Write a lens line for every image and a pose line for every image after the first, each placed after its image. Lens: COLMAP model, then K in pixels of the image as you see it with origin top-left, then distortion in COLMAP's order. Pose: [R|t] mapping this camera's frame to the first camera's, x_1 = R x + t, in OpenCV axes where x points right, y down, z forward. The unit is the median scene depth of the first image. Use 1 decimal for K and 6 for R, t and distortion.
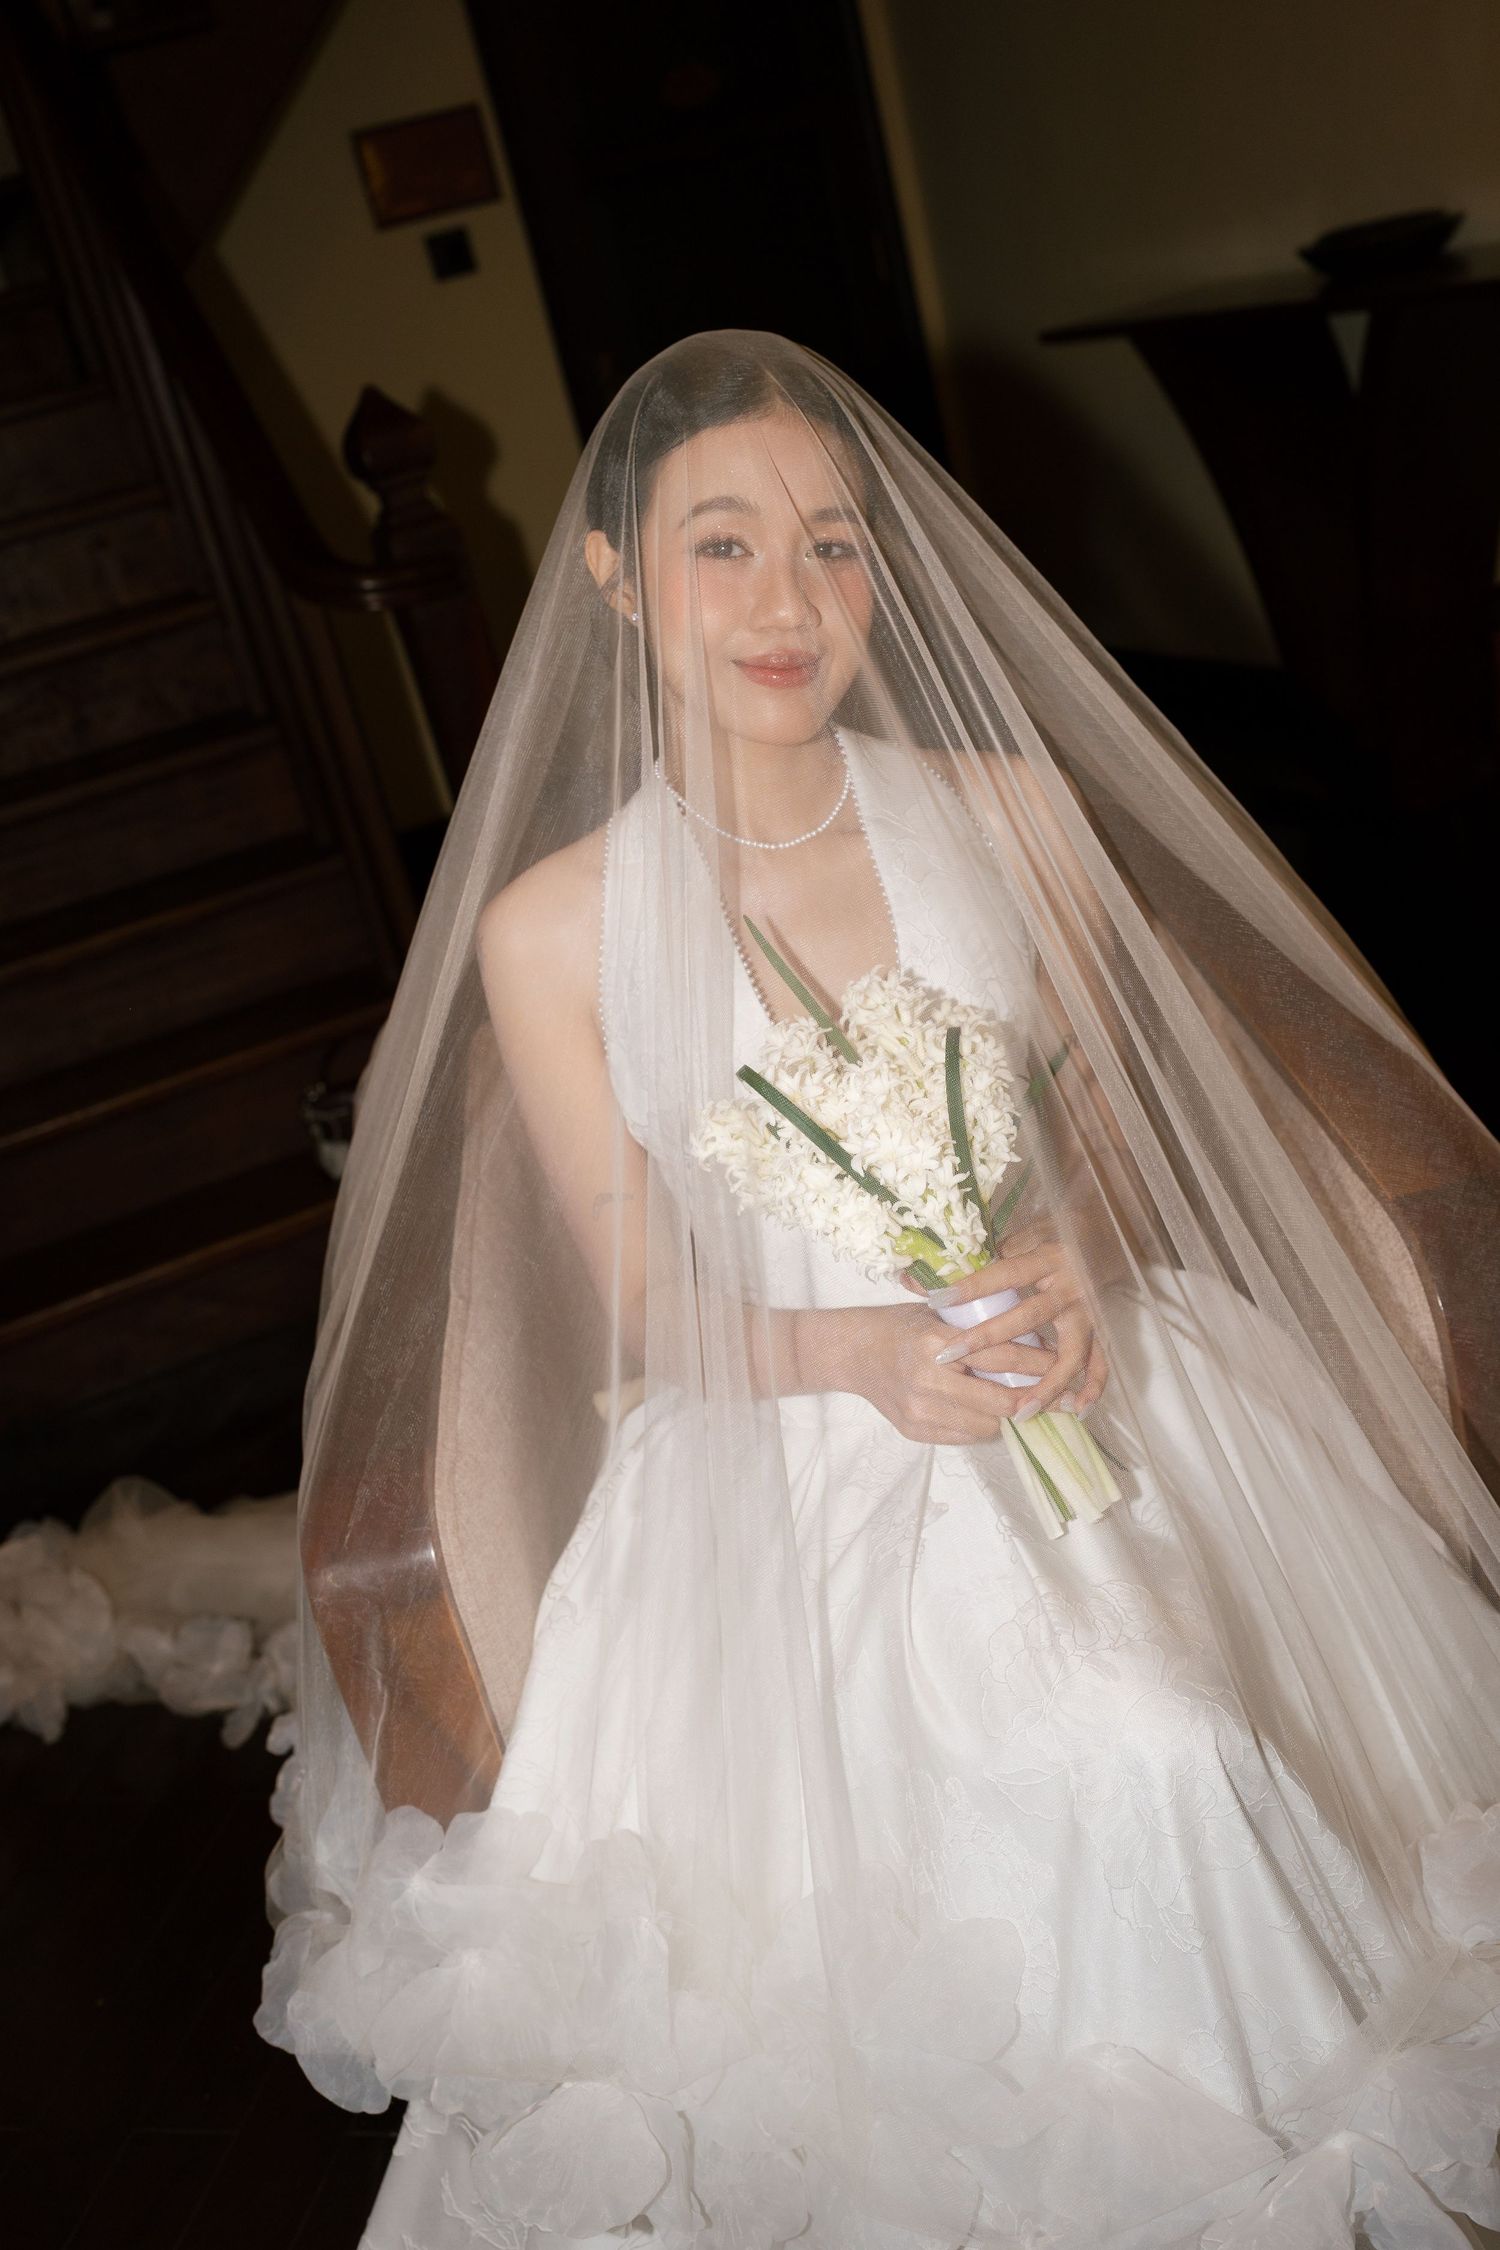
lens RADIAL K [[2374.9, 0, 672.9], [0, 2374.9, 1123.7], [0, 0, 1]] dist [0.061357, 0.010930]
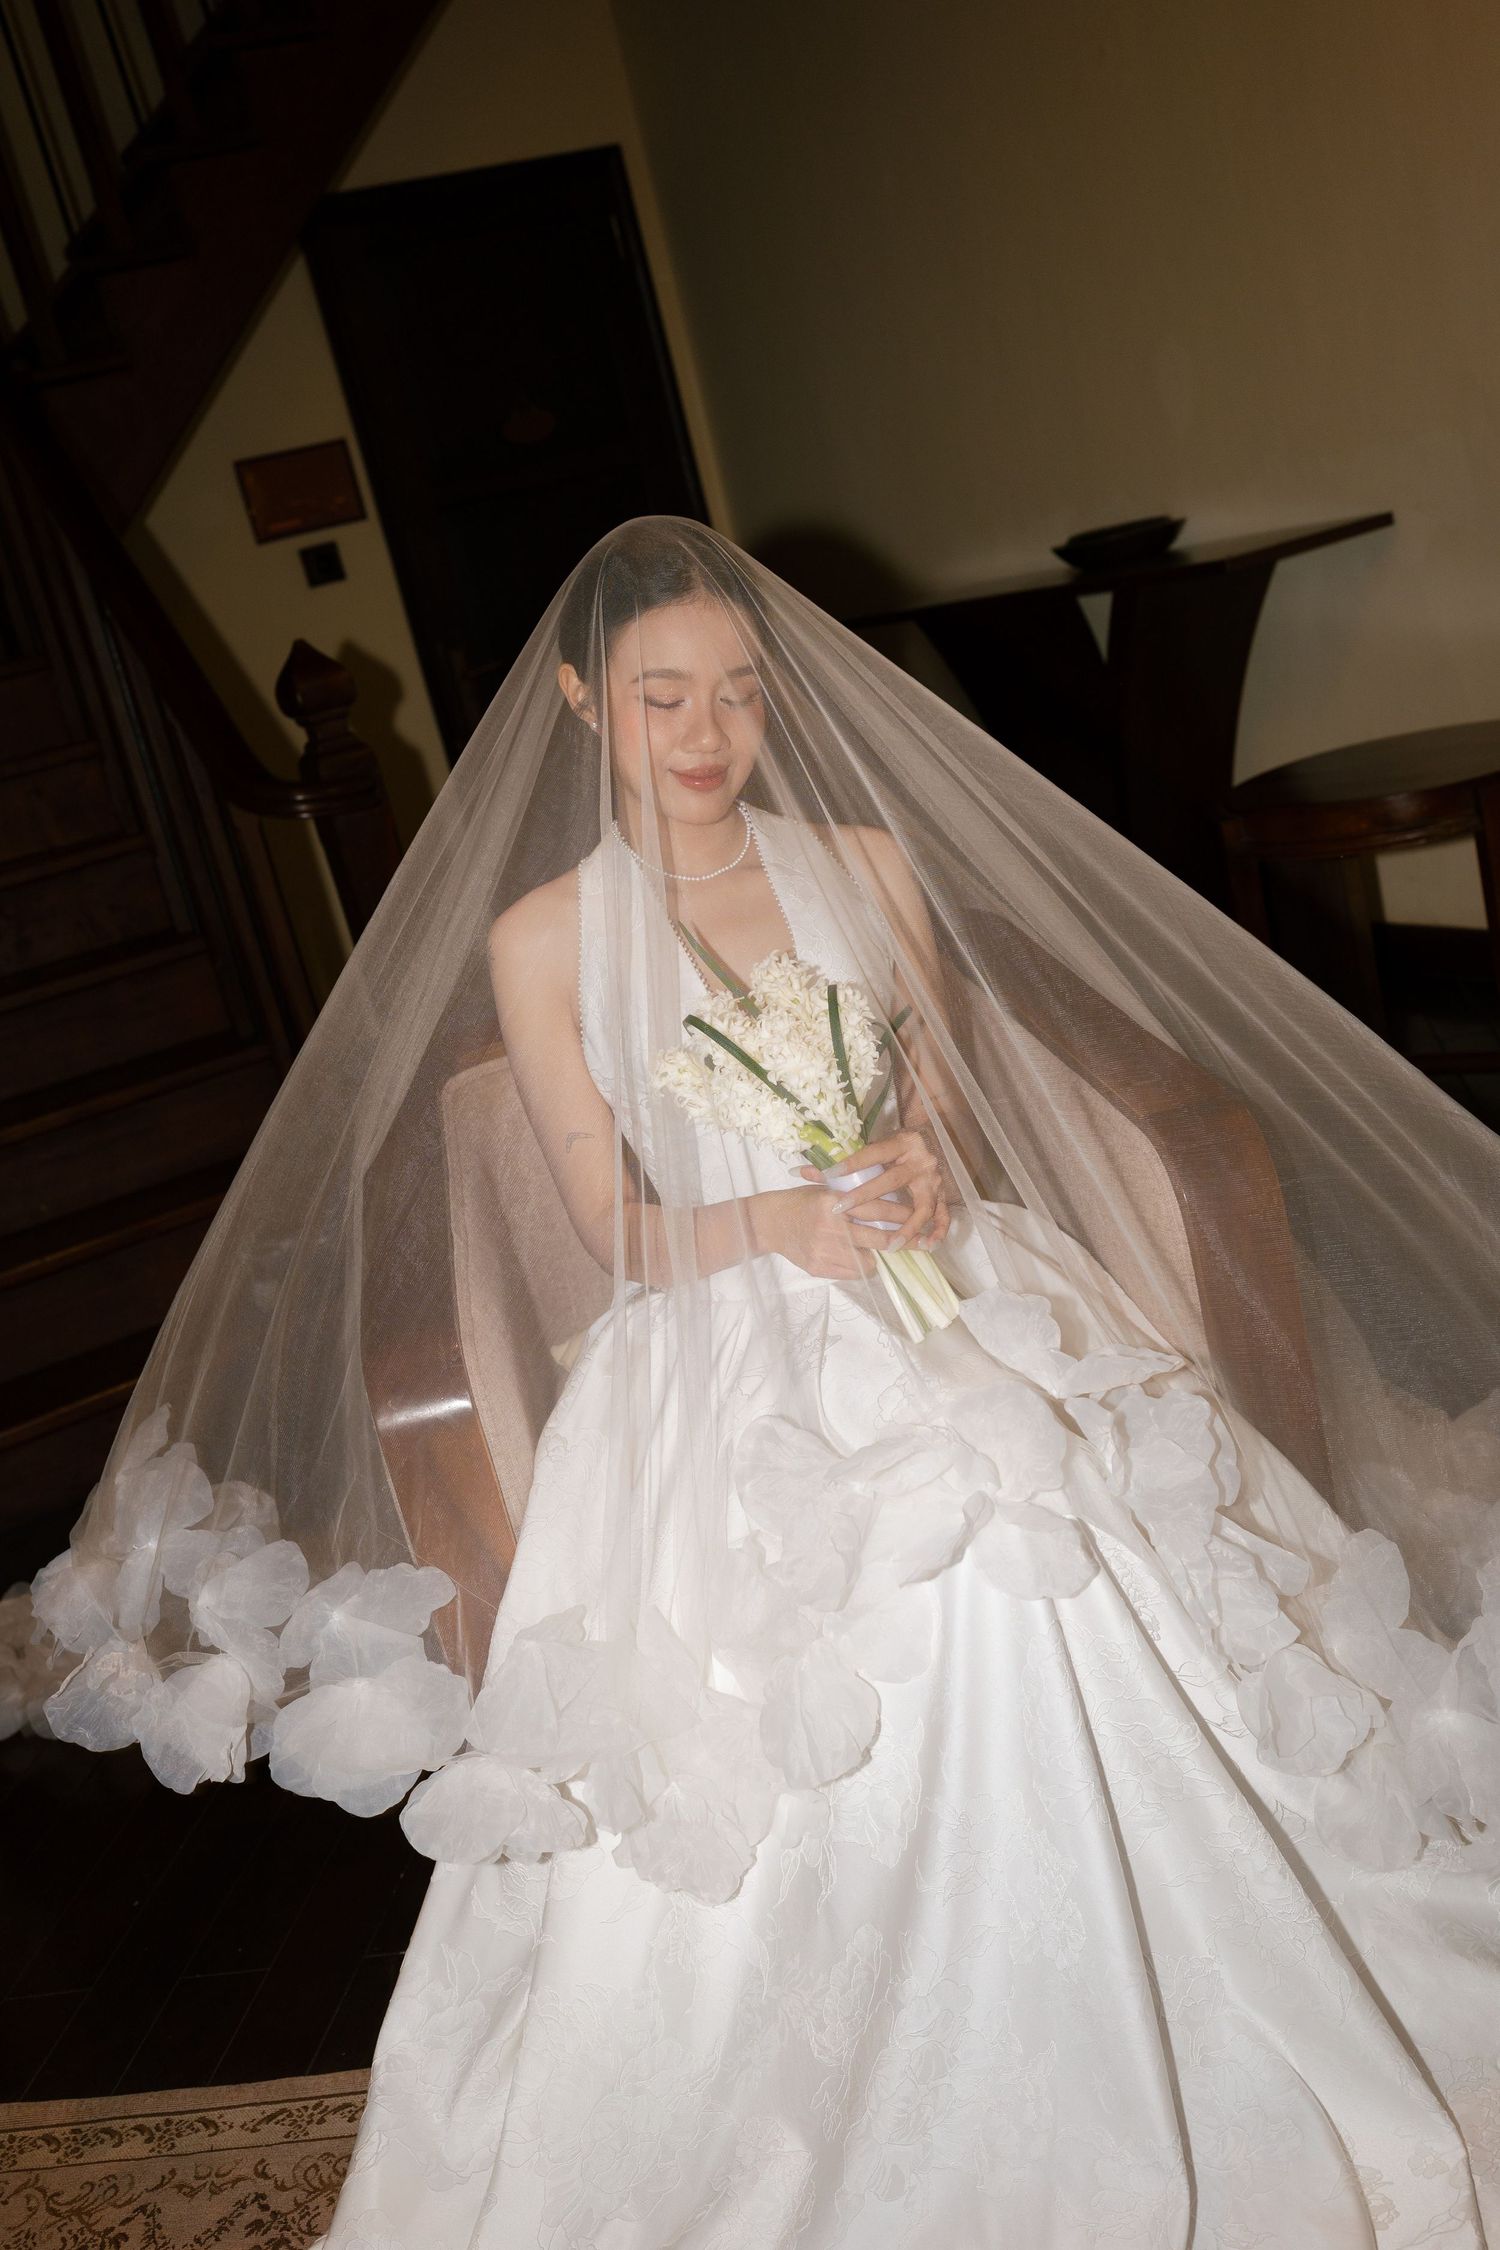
lens RADIAL K [[2374.9, 0, 672.9], [0, 2374.9, 1123.7], [0, 0, 1]] dist [0.061357, 0.010930]
pose [[0.996622, -0.018839, 0.079940, -0.093071], [0.029348, 0.990762, -0.132402, 0.225556], [-0.076707, 0.134300, 0.987967, -0.392065]]
